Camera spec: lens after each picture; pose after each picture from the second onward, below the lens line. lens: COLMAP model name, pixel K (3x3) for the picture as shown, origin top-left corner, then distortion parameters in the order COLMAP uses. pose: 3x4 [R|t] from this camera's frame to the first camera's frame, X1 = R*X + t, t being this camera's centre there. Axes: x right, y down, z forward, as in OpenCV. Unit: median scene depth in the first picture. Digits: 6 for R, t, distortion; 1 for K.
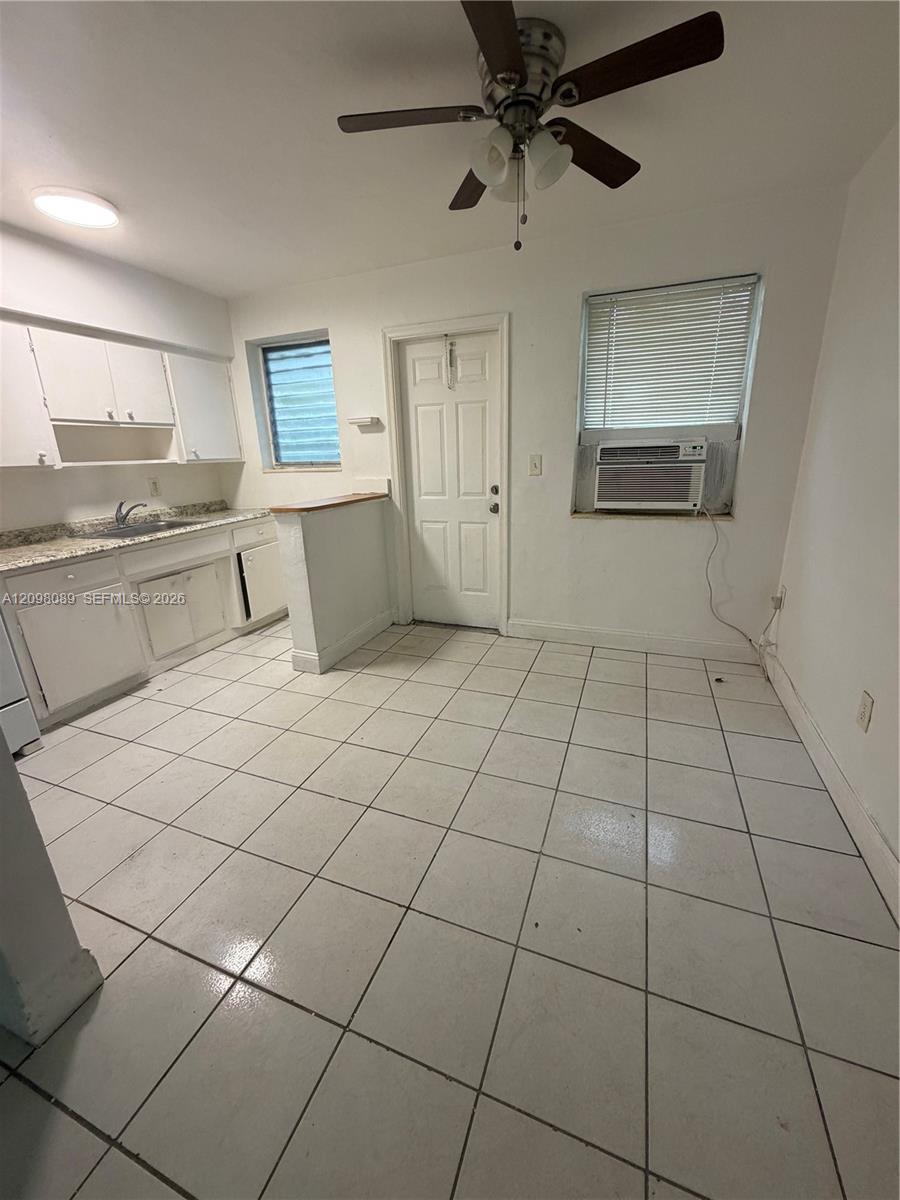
lens RADIAL K [[475.9, 0, 449.7], [0, 475.9, 595.8], [0, 0, 1]] dist [-0.003434, 0.000006]
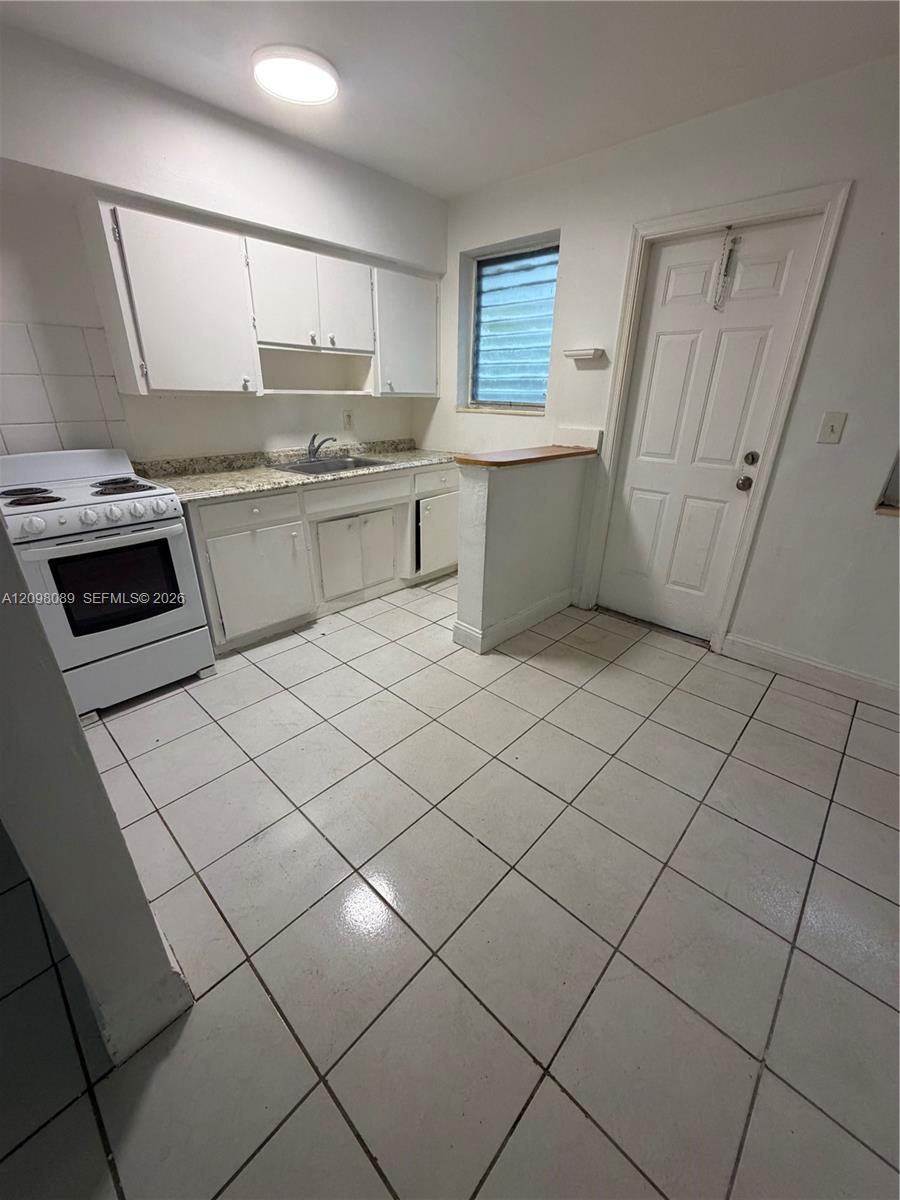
lens RADIAL K [[475.9, 0, 448.1], [0, 475.9, 597.2], [0, 0, 1]] dist [-0.003434, 0.000006]
pose [[0.925810, 0.191589, -0.325837, -0.057585], [-0.152888, 0.978169, 0.140748, -0.049384], [0.345689, -0.080490, 0.934891, 0.155880]]
